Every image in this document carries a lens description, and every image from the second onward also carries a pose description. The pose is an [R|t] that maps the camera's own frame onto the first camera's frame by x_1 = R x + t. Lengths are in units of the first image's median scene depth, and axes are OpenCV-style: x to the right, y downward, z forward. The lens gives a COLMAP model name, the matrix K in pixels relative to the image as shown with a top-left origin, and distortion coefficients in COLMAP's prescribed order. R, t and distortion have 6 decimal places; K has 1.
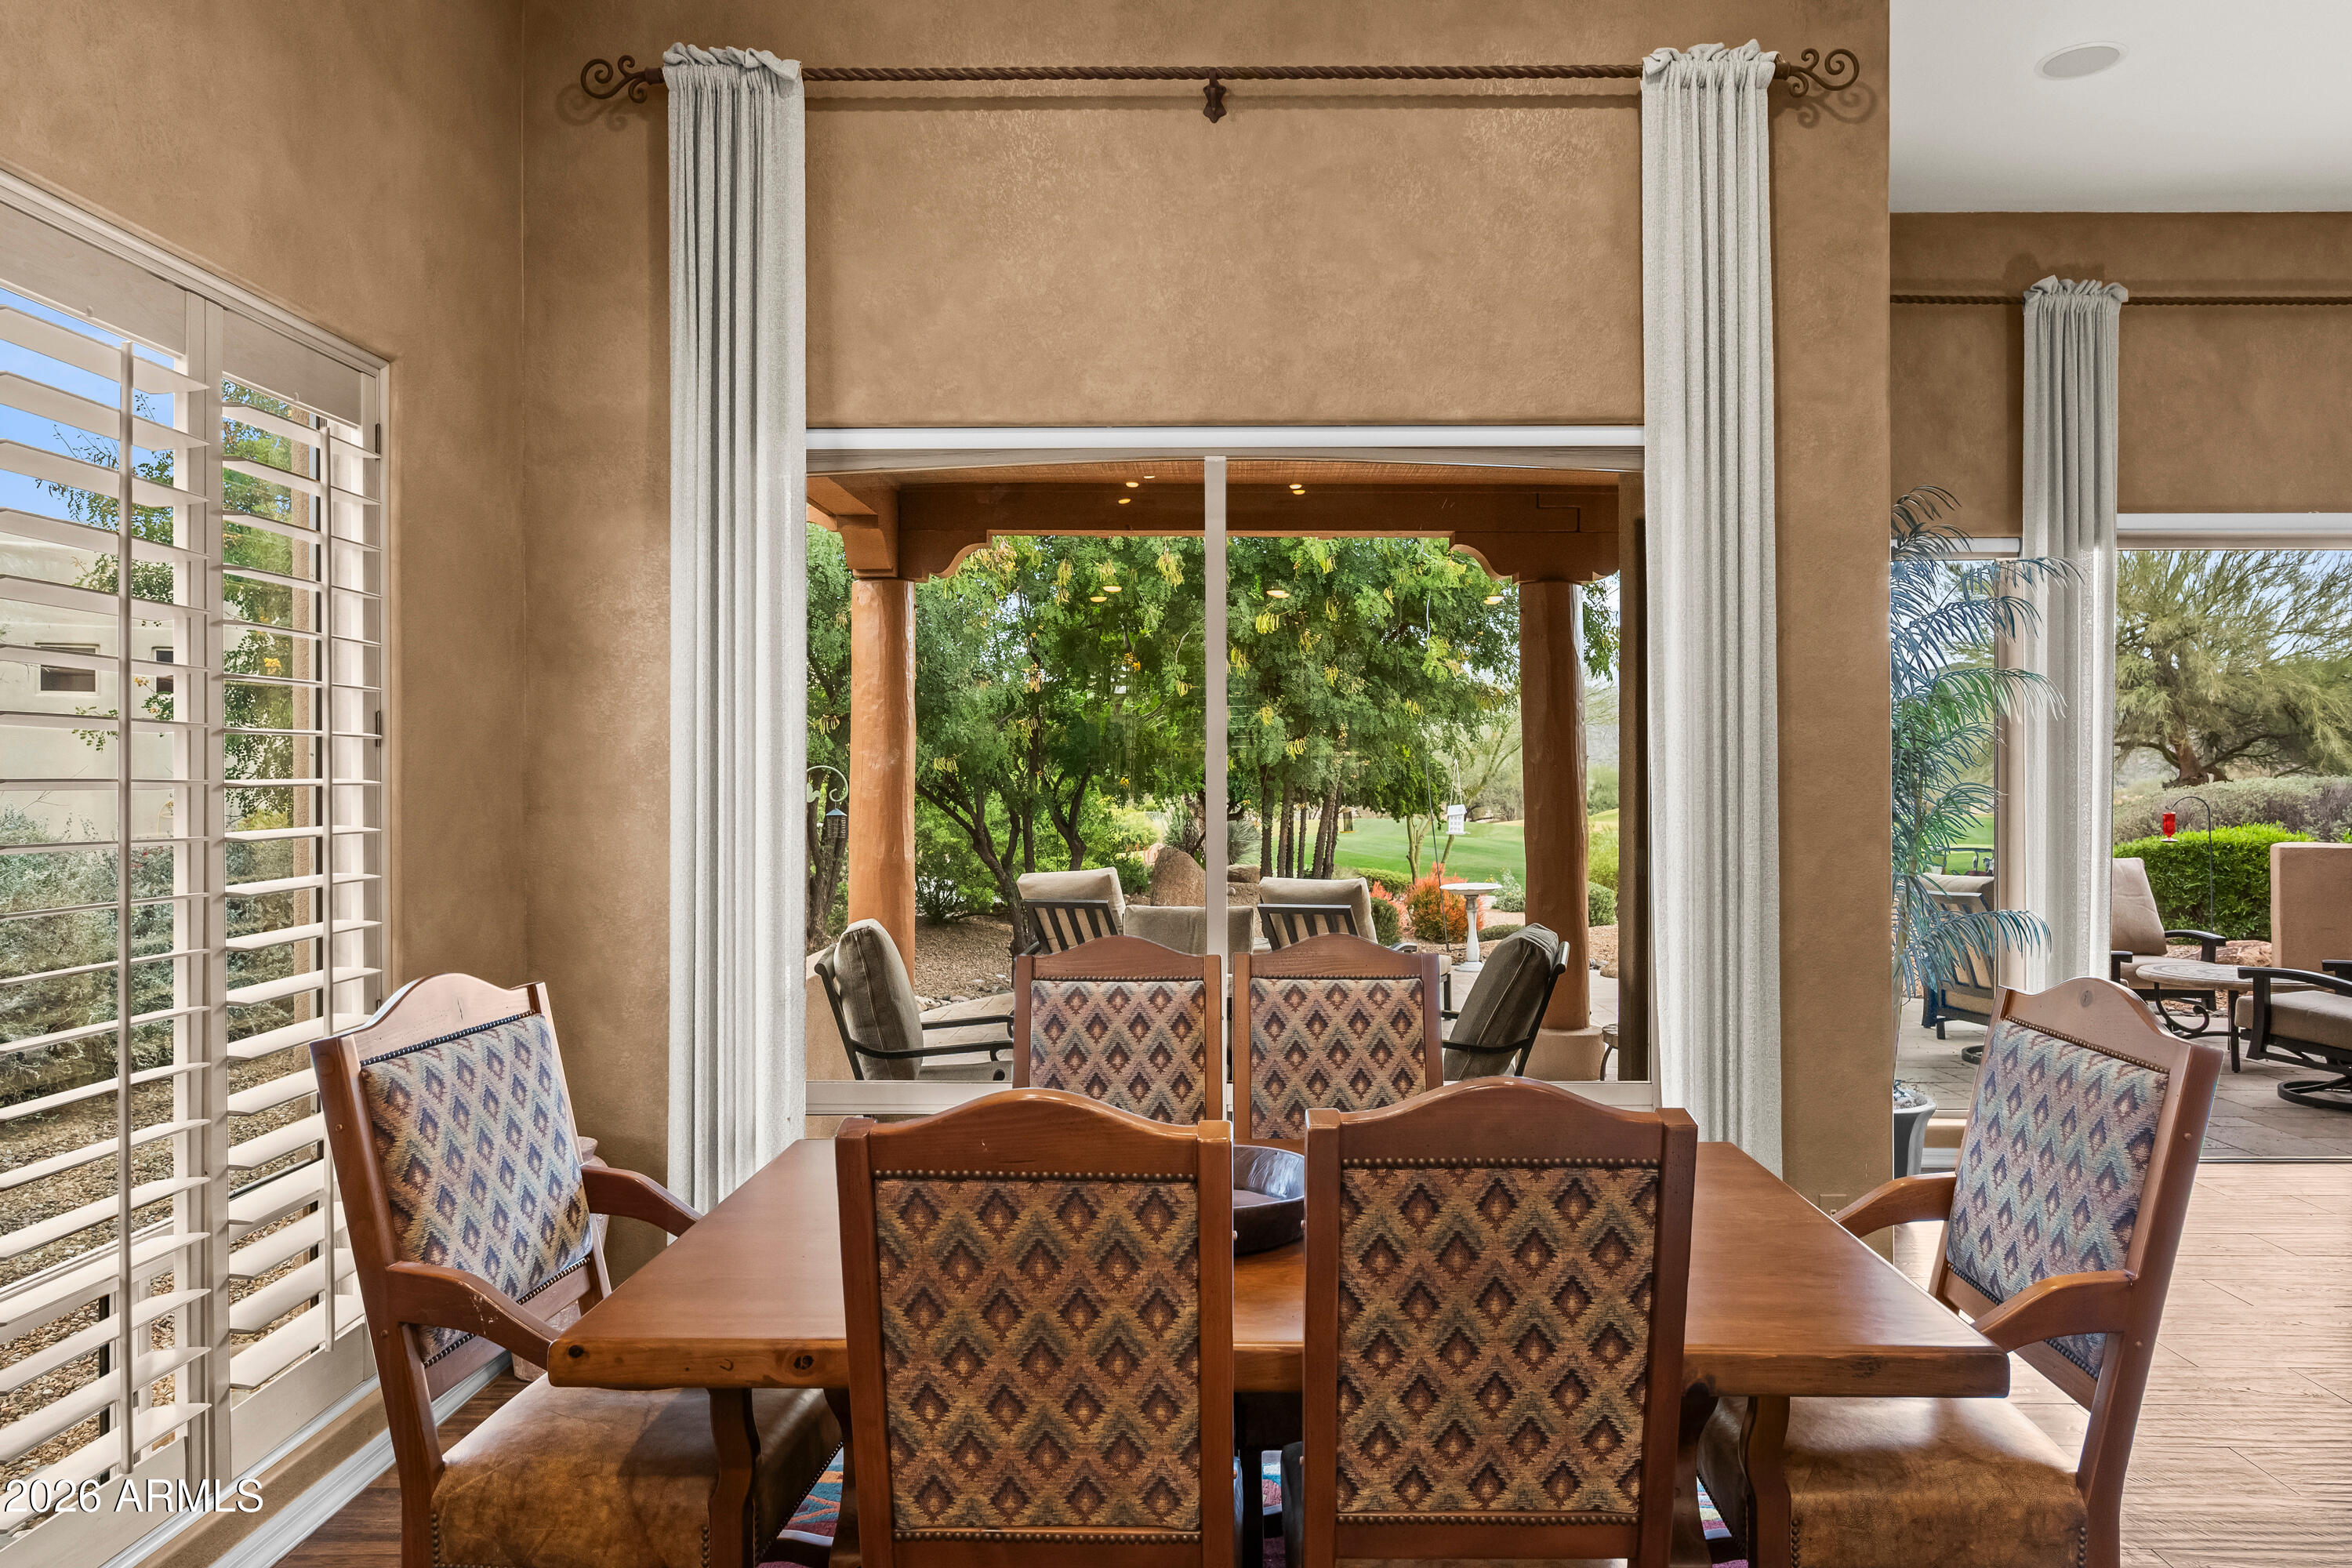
lens RADIAL K [[1520.9, 0, 1215.1], [0, 1520.9, 762.4], [0, 0, 1]] dist [-0.000039, 0.001300]
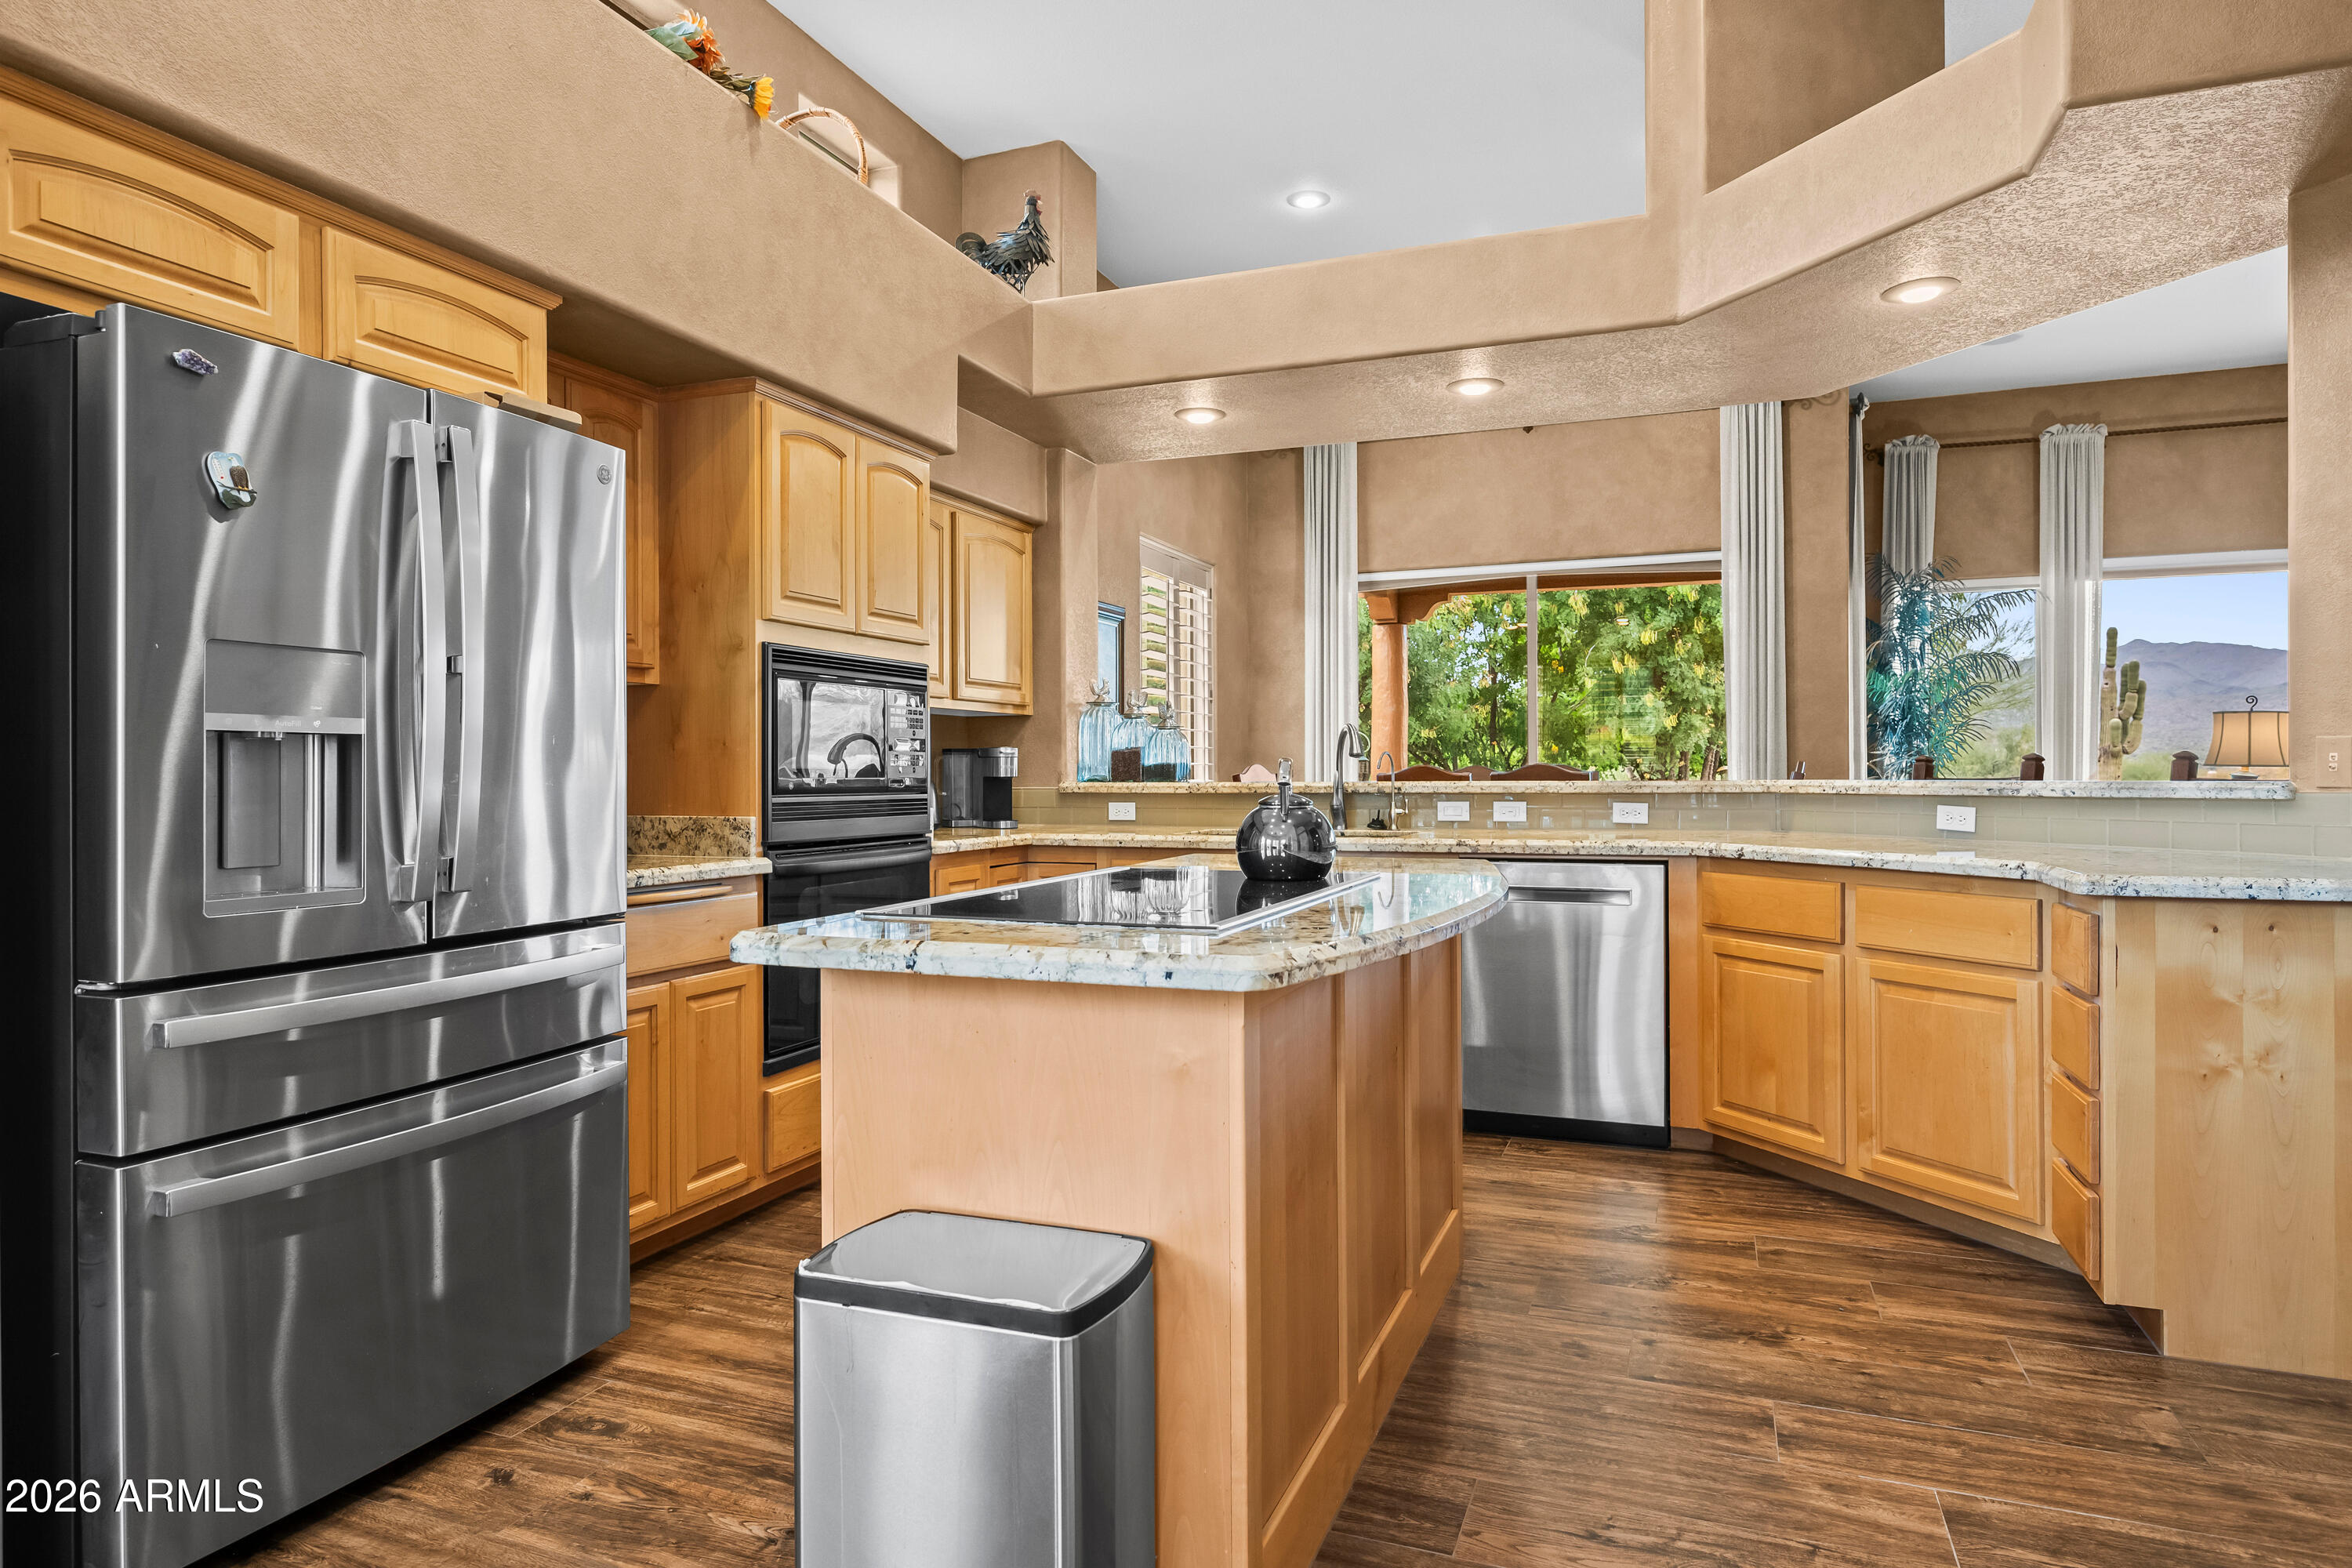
lens RADIAL K [[1326.7, 0, 1184.5], [0, 1326.7, 777.0], [0, 0, 1]] dist [0.006628, -0.000792]
pose [[0.932290, -0.001858, -0.361708, 0.244603], [0.006087, 0.999926, 0.010551, 0.084101], [0.361661, -0.012038, 0.932232, -1.100580]]
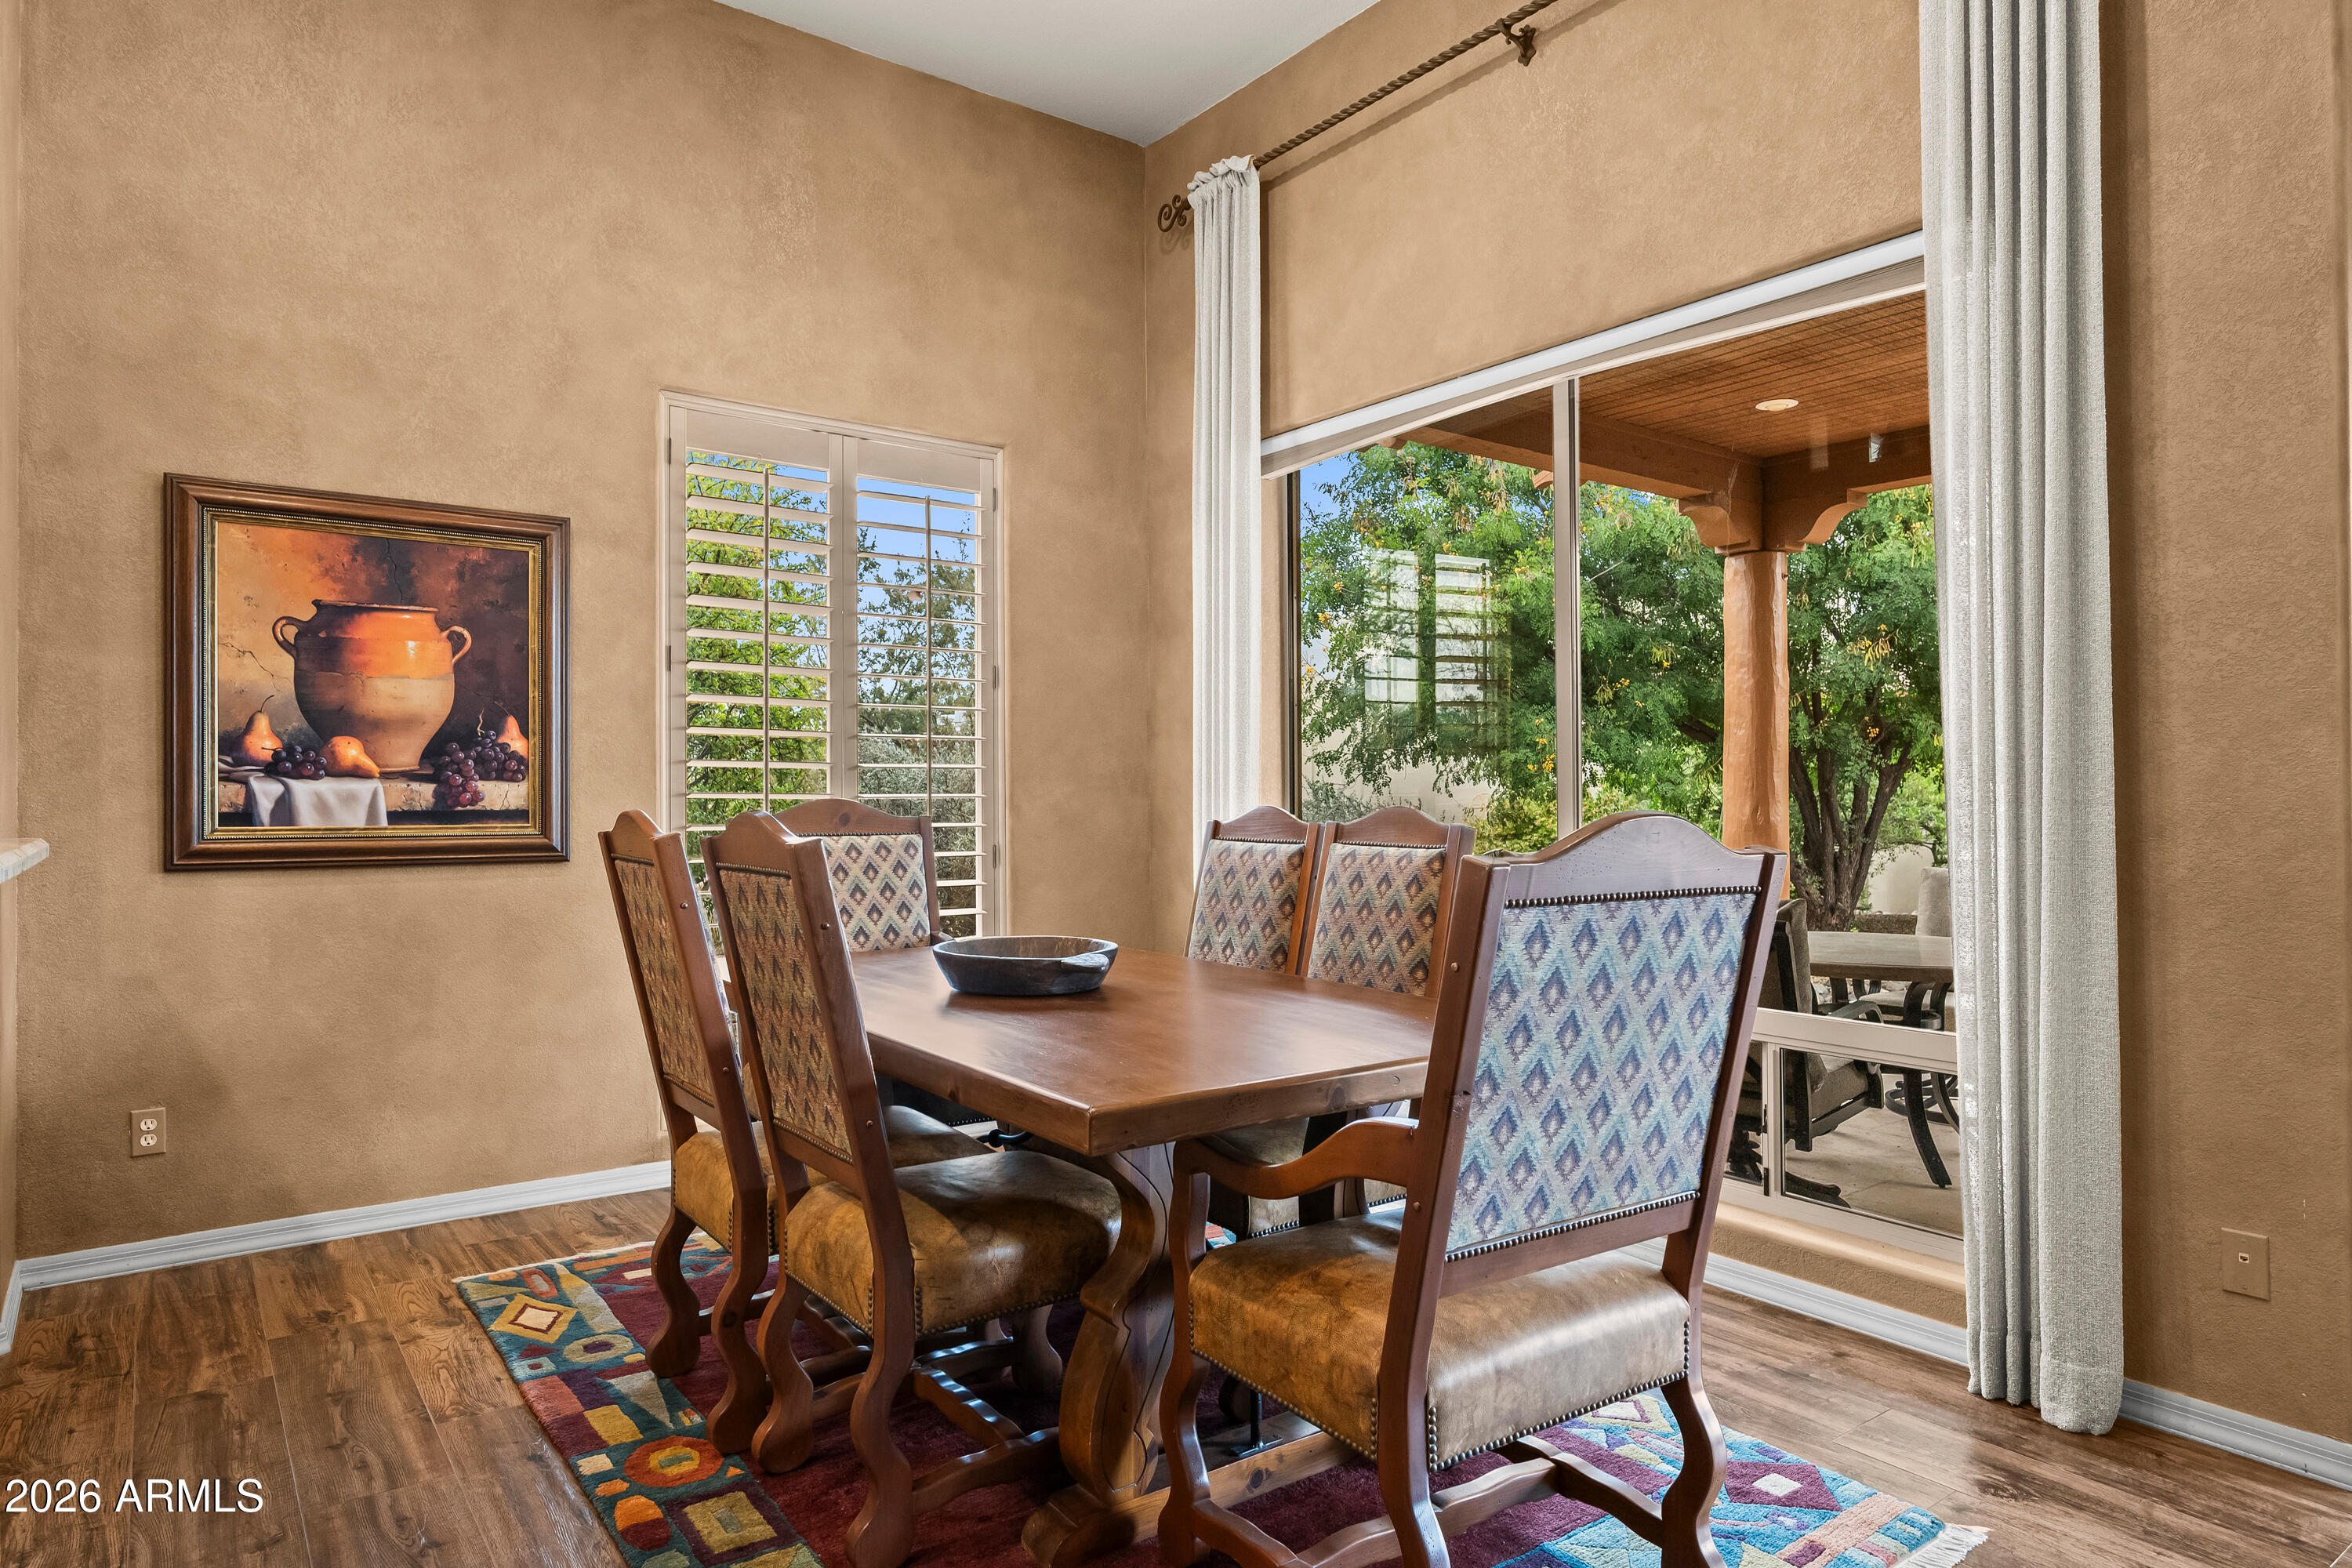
lens RADIAL K [[1378.6, 0, 1170.9], [0, 1378.6, 777.0], [0, 0, 1]] dist [0.004722, -0.002480]
pose [[0.601825, -0.005822, -0.798607, 0.611813], [0.002532, 0.999982, -0.005382, 0.077397], [0.798624, 0.001217, 0.601829, 0.226073]]
